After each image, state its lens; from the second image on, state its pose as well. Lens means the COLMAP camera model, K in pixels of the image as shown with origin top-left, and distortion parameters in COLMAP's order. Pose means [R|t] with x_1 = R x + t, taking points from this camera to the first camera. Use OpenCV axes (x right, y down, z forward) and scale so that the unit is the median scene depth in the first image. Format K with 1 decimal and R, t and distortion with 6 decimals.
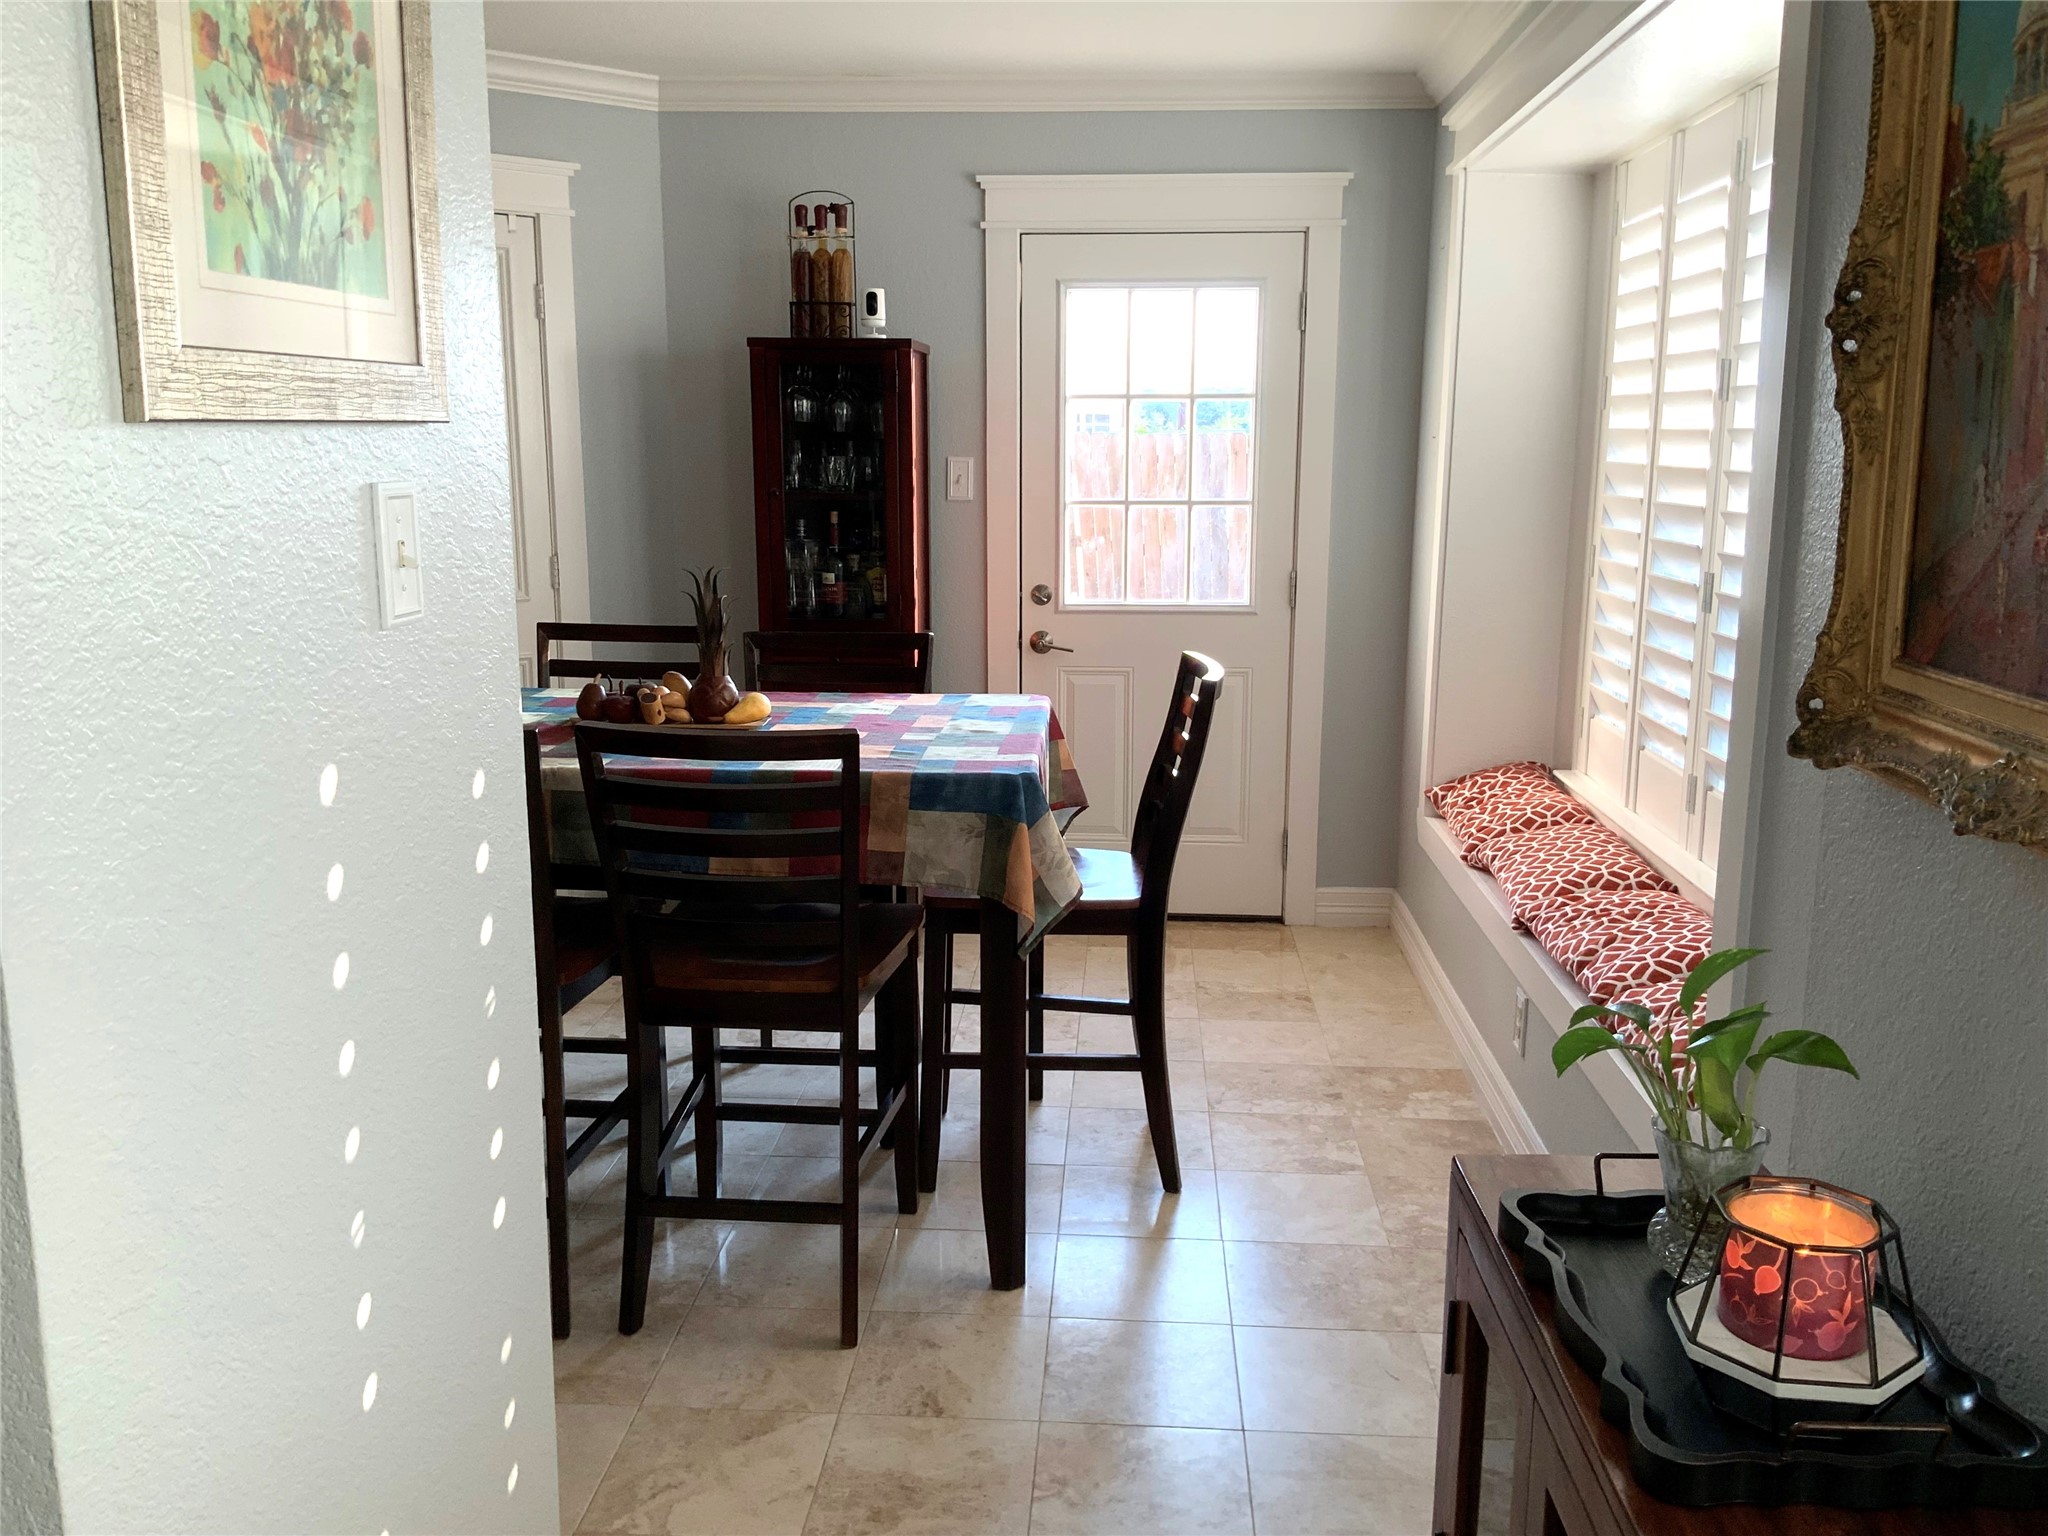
lens RADIAL K [[1695.8, 0, 1031.8], [0, 1695.8, 763.7], [0, 0, 1]] dist [0.094718, -0.005187]
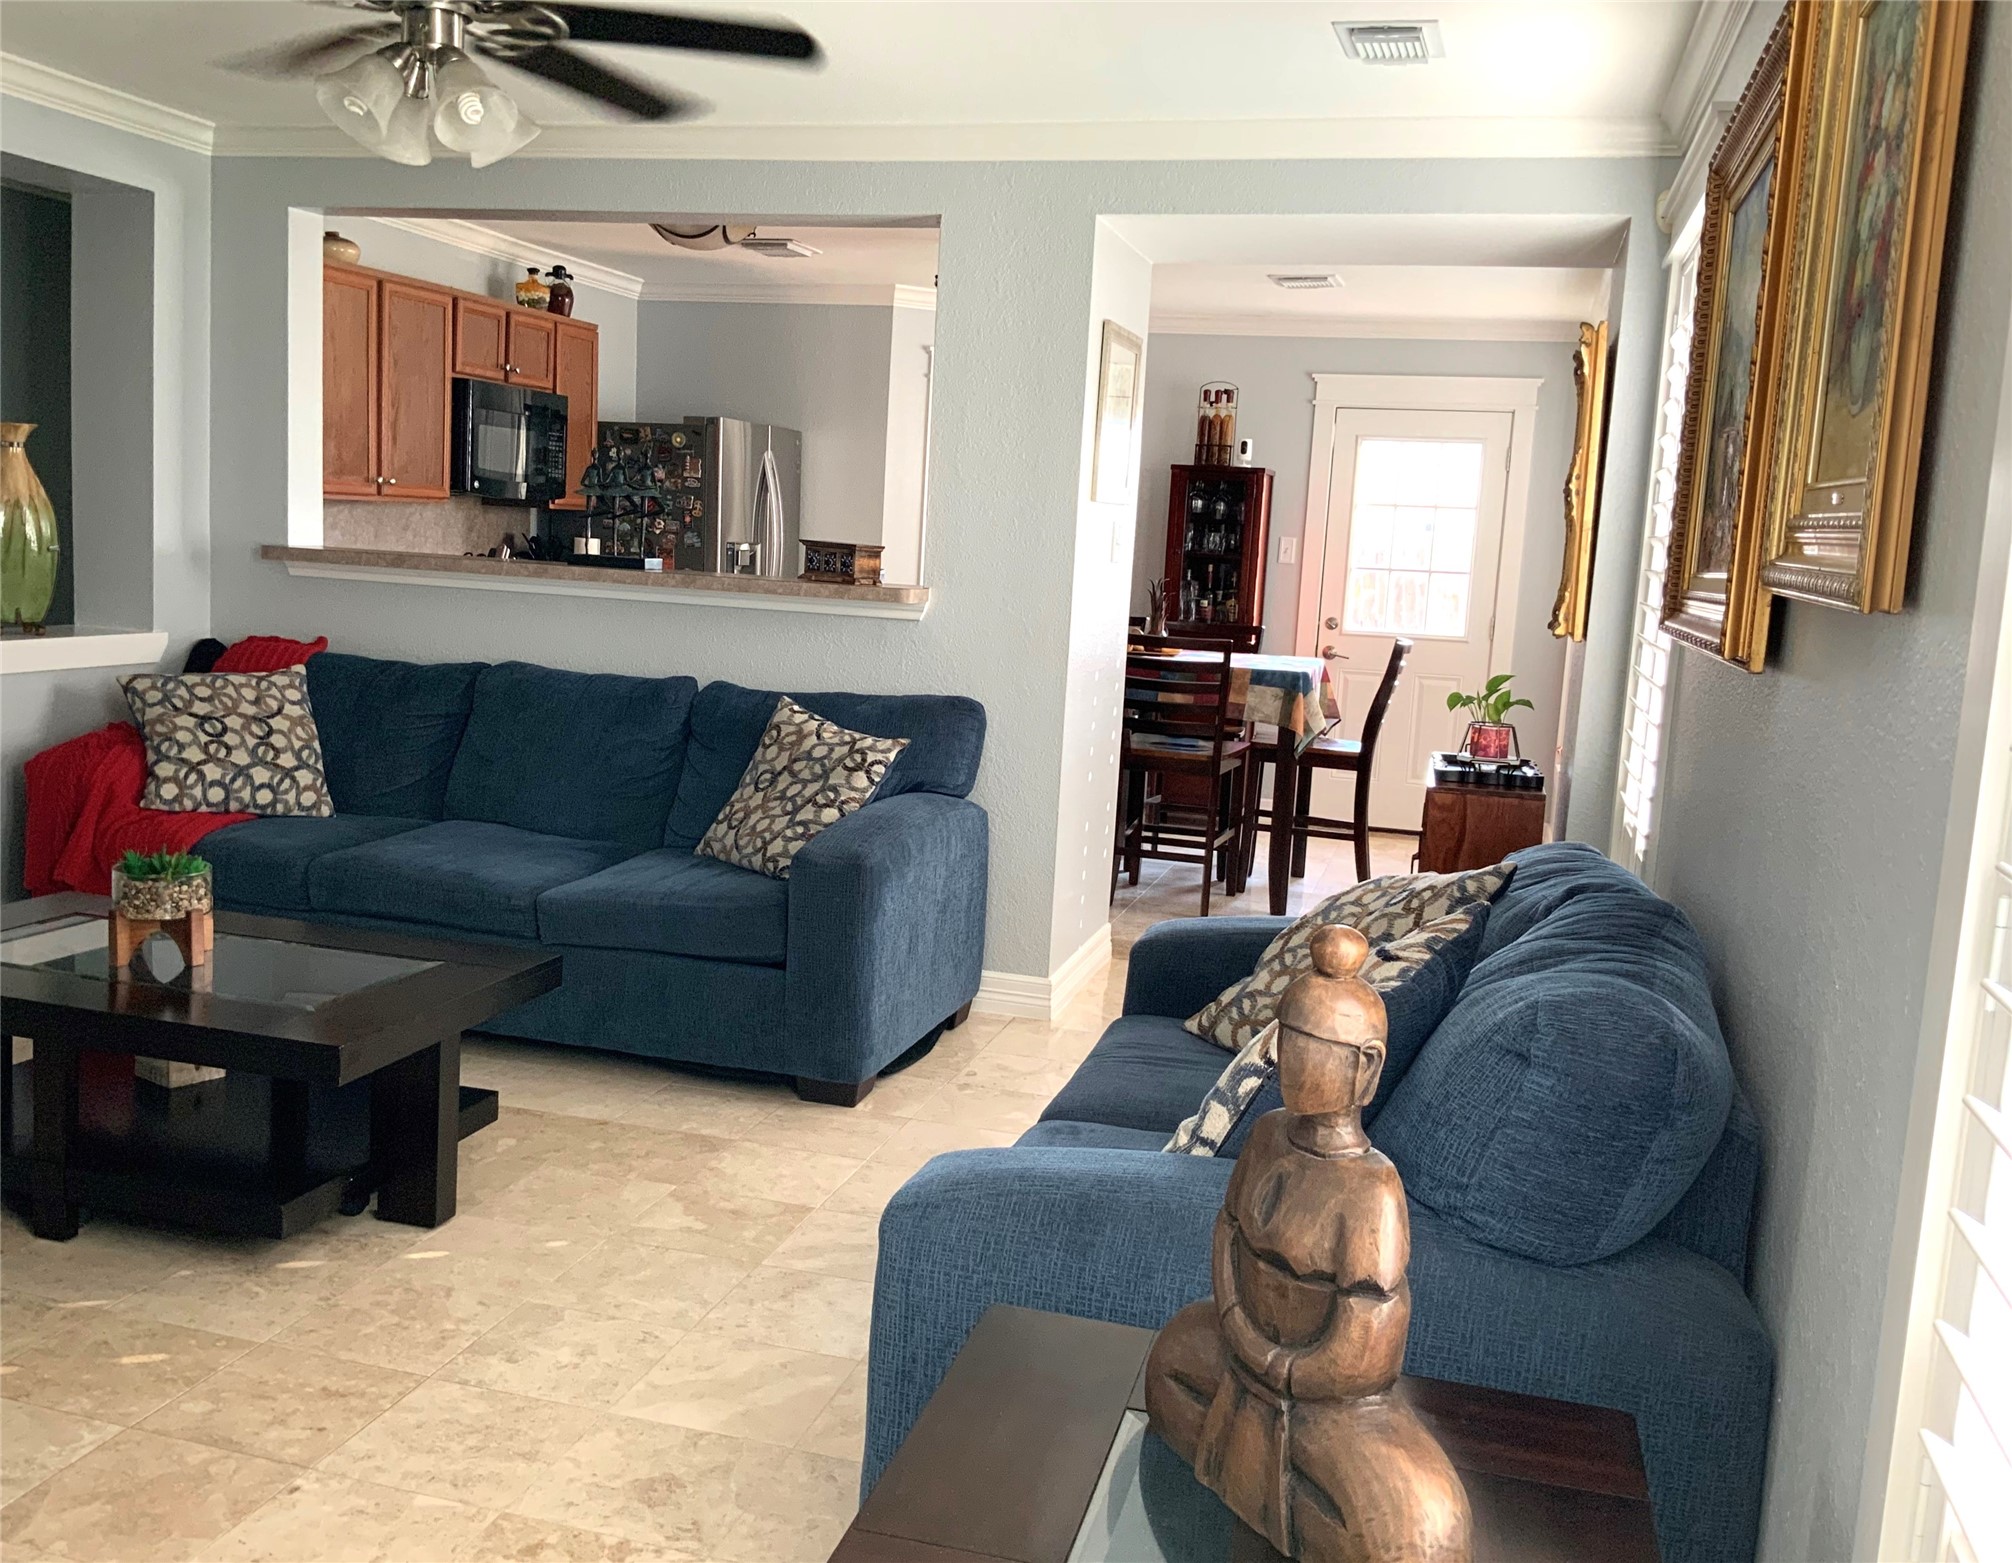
lens RADIAL K [[1761.8, 0, 994.3], [0, 1761.8, 770.6], [0, 0, 1]] dist [0.091004, -0.000970]
pose [[0.976955, 0.076122, -0.199412, 0.041517], [-0.087494, 0.994967, -0.048838, 0.164011], [0.194691, 0.065160, 0.978698, -0.770296]]
